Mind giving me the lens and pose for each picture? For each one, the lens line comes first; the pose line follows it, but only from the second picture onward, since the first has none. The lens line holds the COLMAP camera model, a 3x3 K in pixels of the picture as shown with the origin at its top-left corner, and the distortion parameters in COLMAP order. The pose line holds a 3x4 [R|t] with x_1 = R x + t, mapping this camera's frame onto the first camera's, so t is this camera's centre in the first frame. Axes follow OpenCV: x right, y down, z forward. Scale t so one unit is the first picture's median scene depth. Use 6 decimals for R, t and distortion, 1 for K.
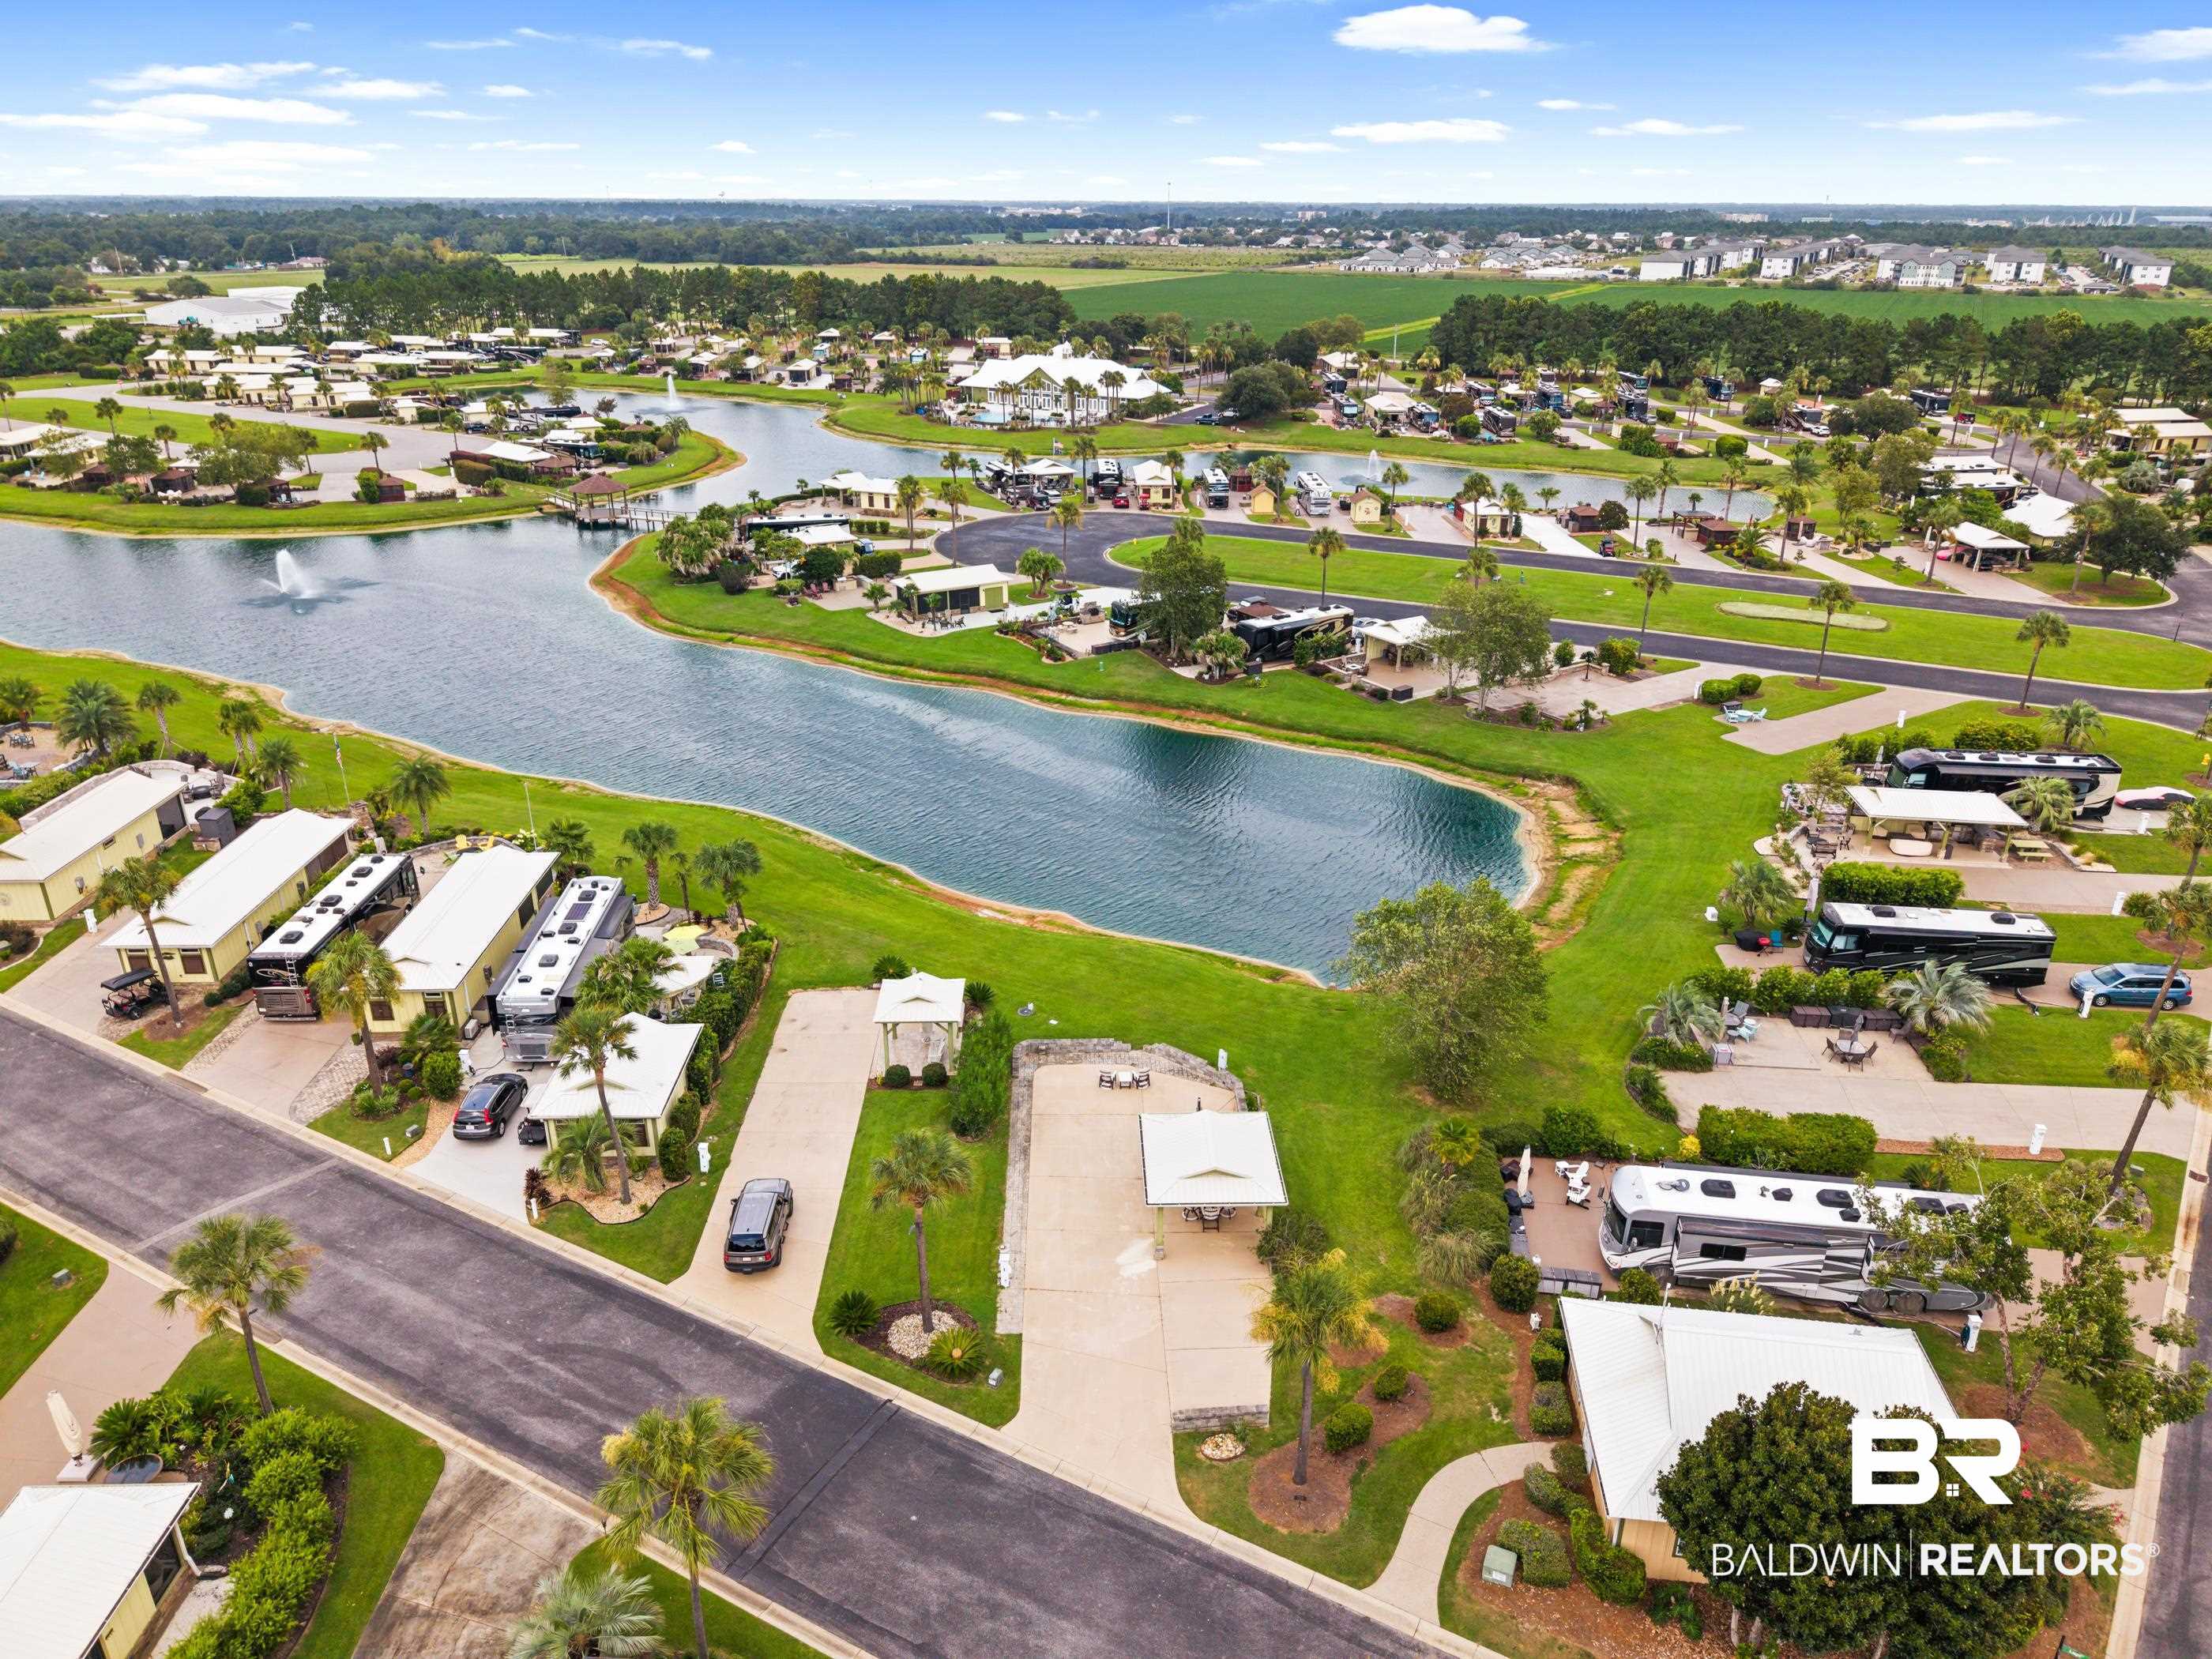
lens RADIAL K [[1482.6, 0, 1110.3], [0, 1482.6, 826.3], [0, 0, 1]] dist [0.019877, -0.016877]
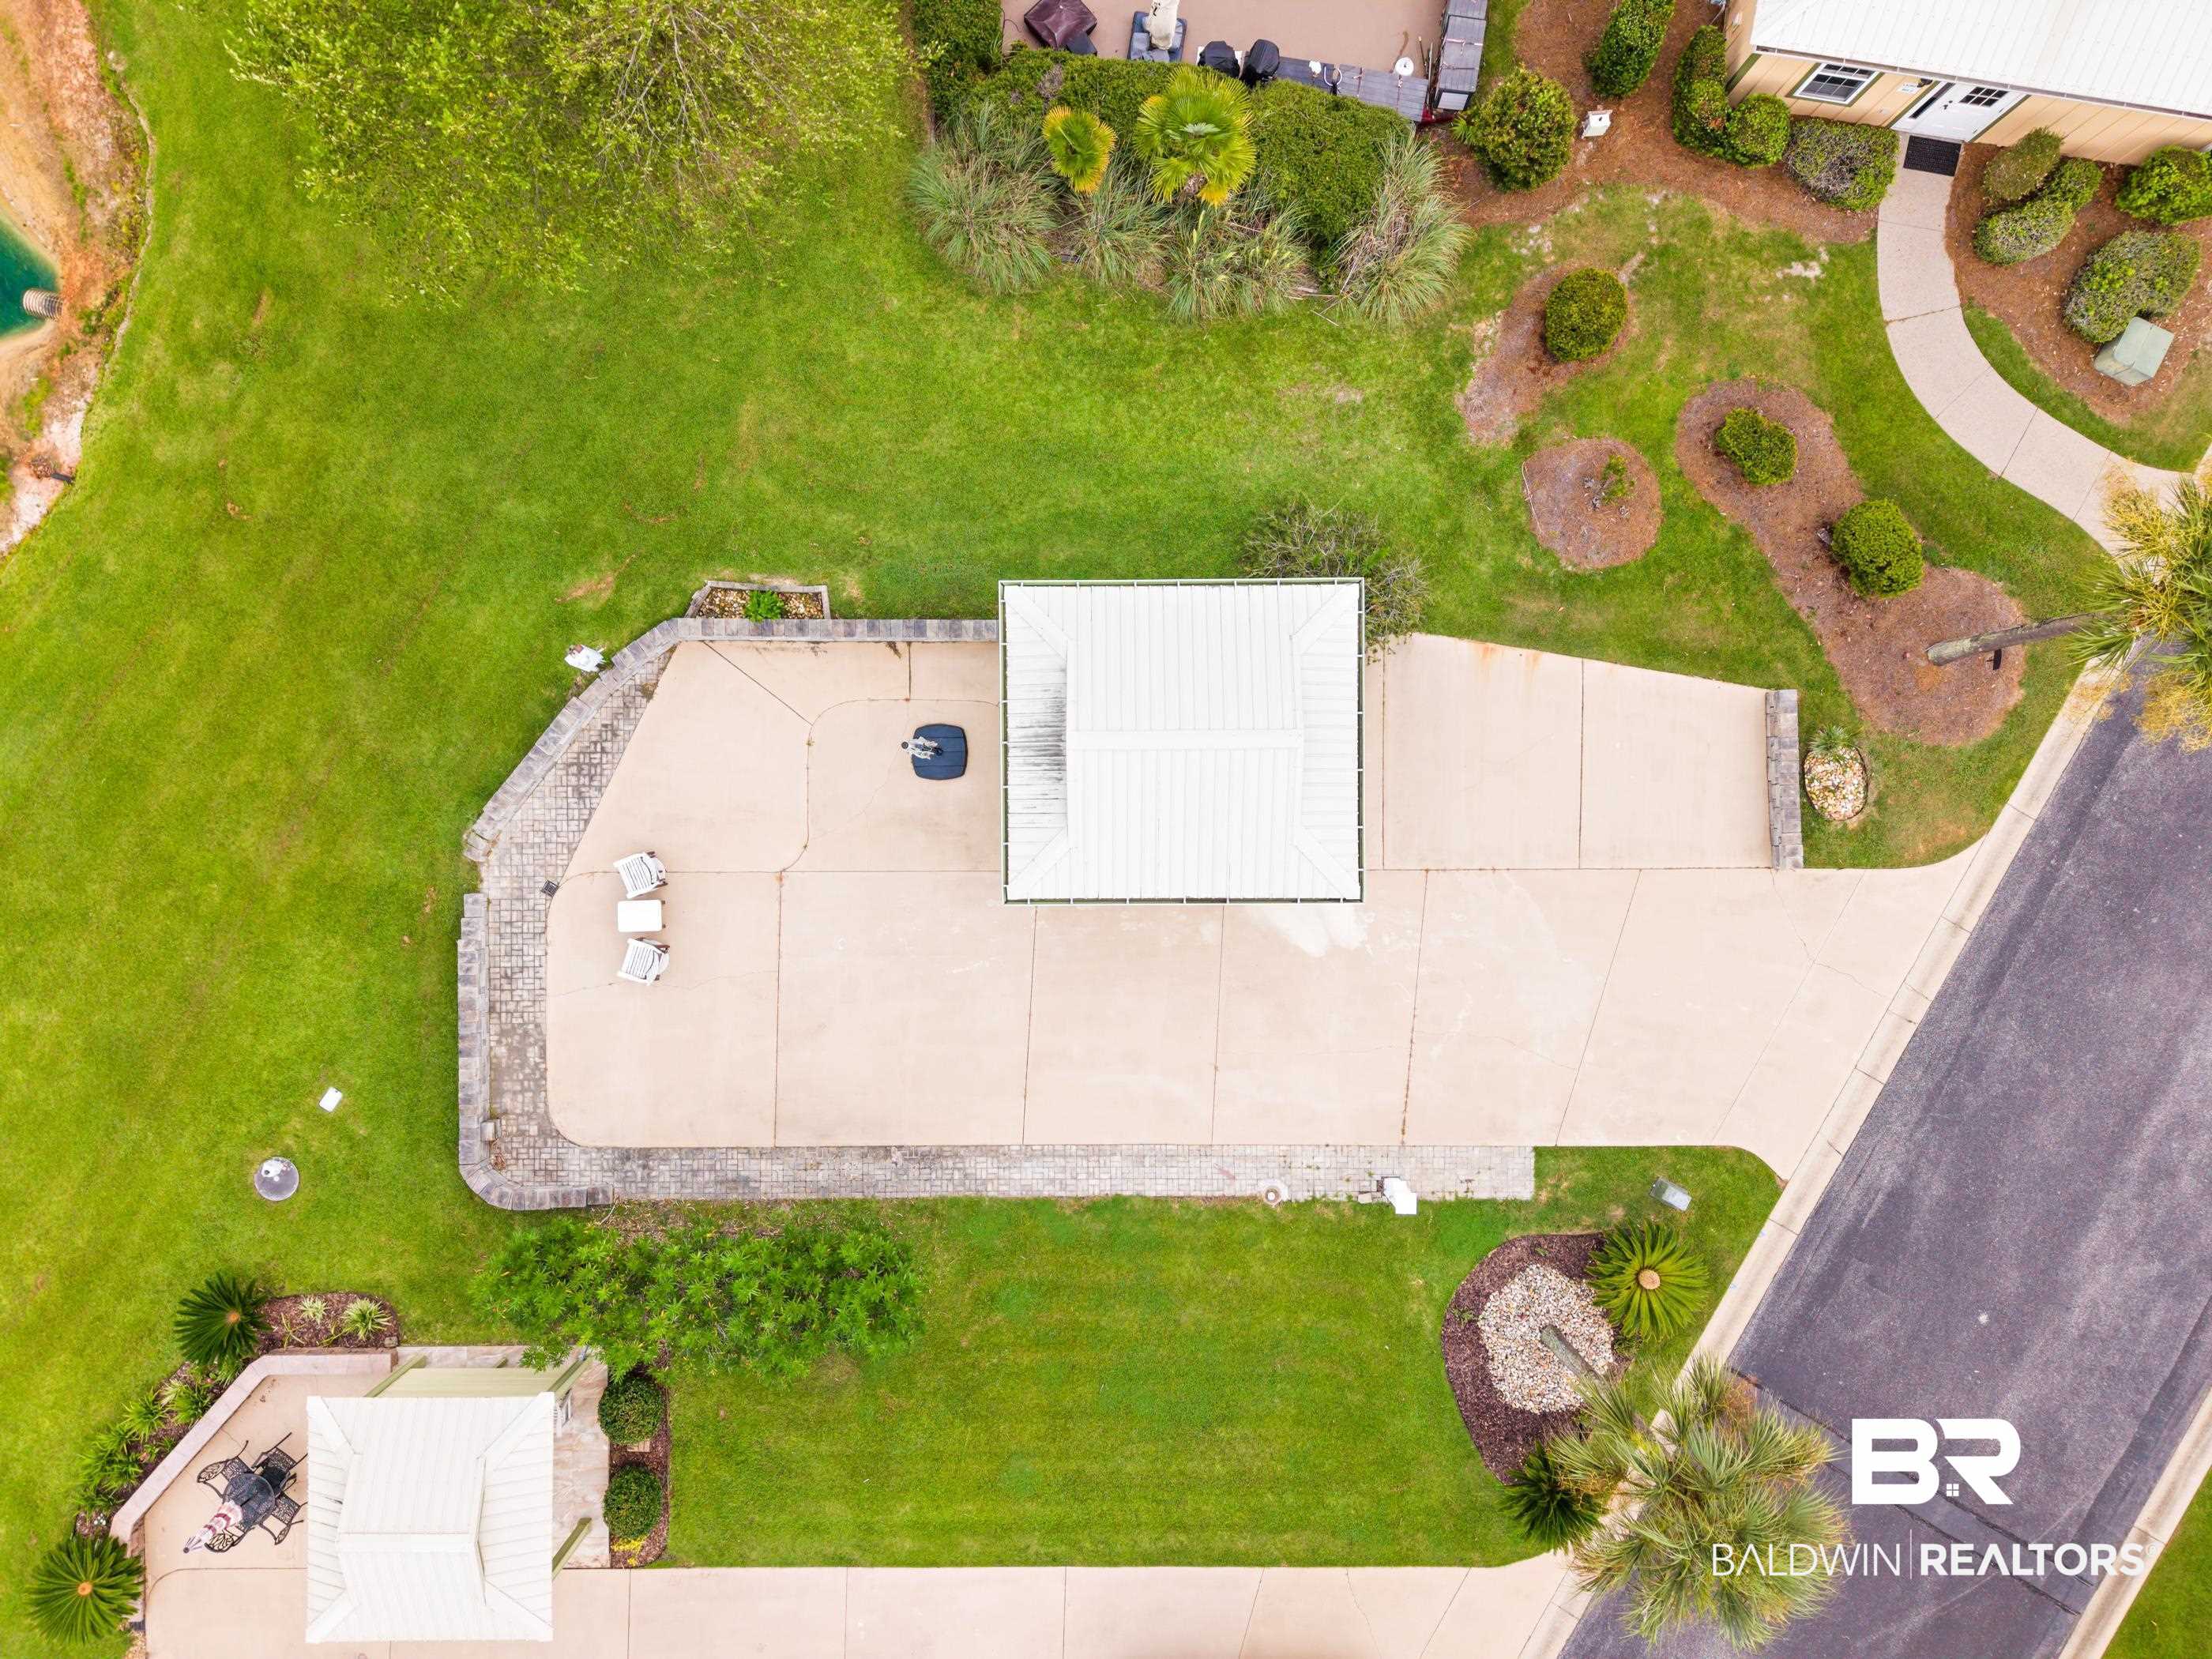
lens RADIAL K [[1482.6, 0, 1106.7], [0, 1482.6, 839.2], [0, 0, 1]] dist [0.019877, -0.016877]
pose [[0.022967, -0.999714, -0.006666, 0.043355], [0.391878, 0.002868, 0.920013, -0.173704], [-0.919731, -0.023742, 0.391832, 0.877857]]
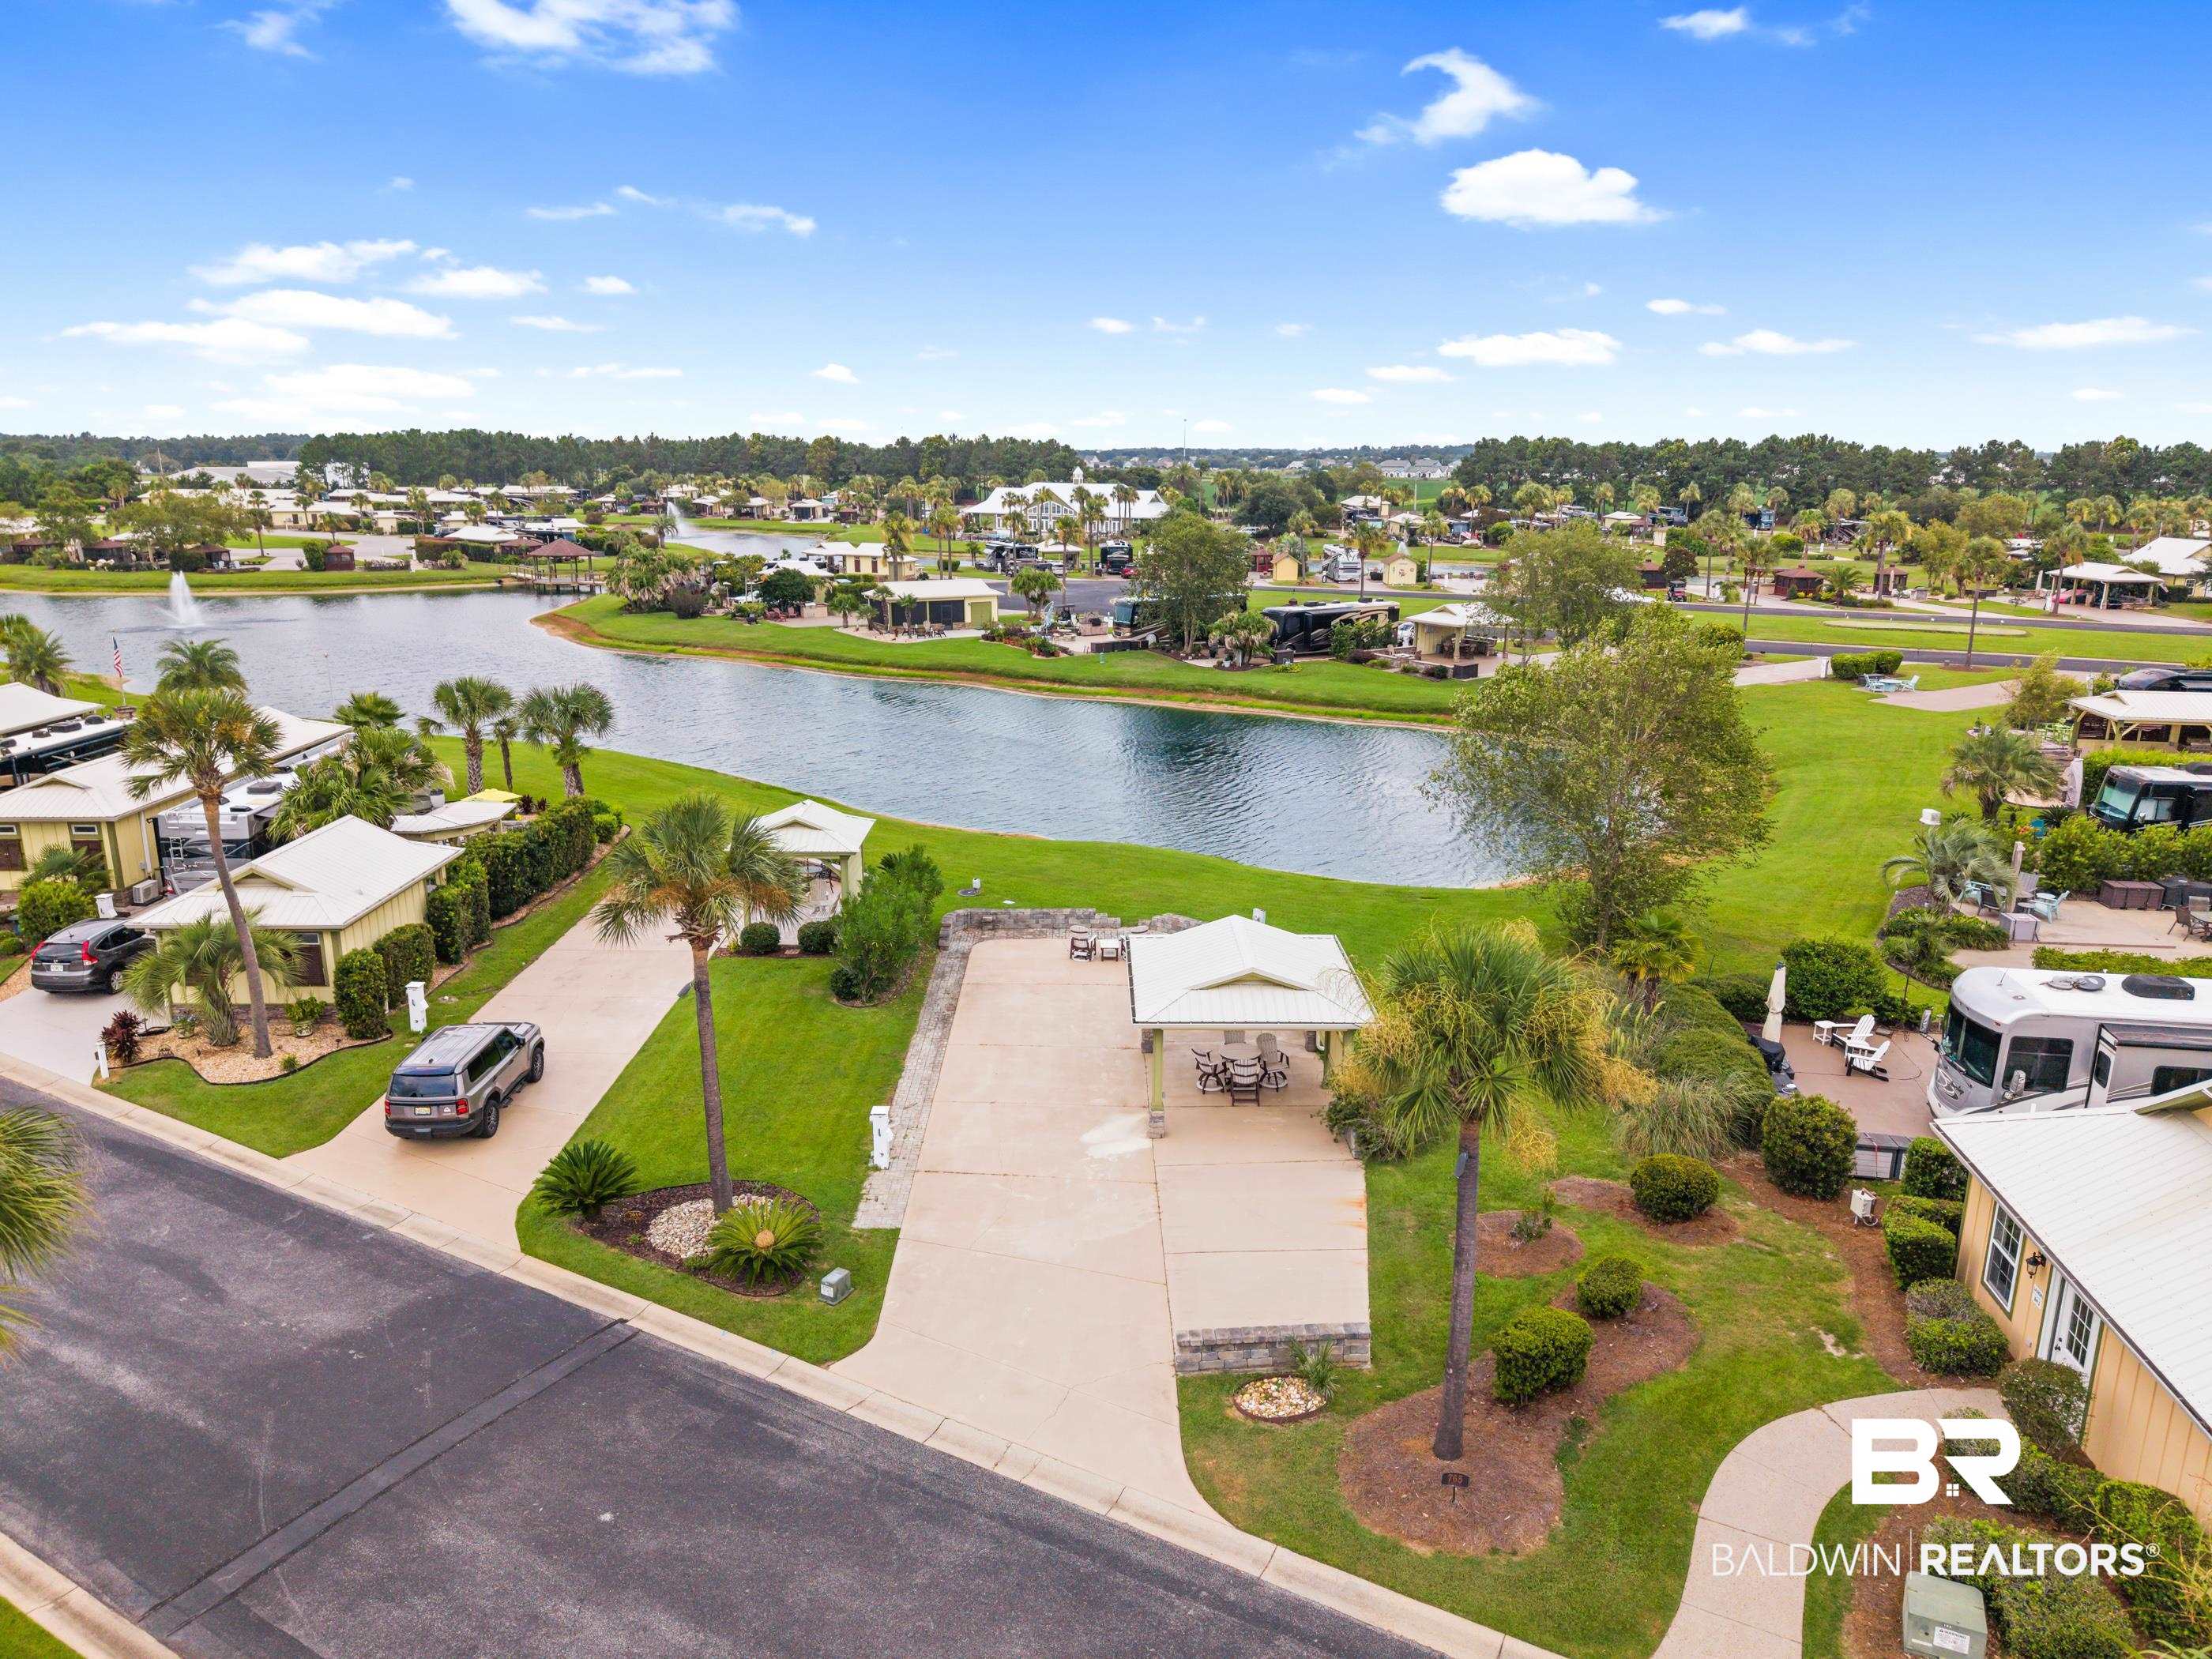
lens RADIAL K [[1482.6, 0, 1108.9], [0, 1482.6, 826.1], [0, 0, 1]] dist [0.019877, -0.016877]
pose [[0.999908, 0.003424, -0.013122, 0.021709], [-0.005364, 0.988560, -0.150734, 0.259947], [0.012456, 0.150790, 0.988487, 0.416769]]
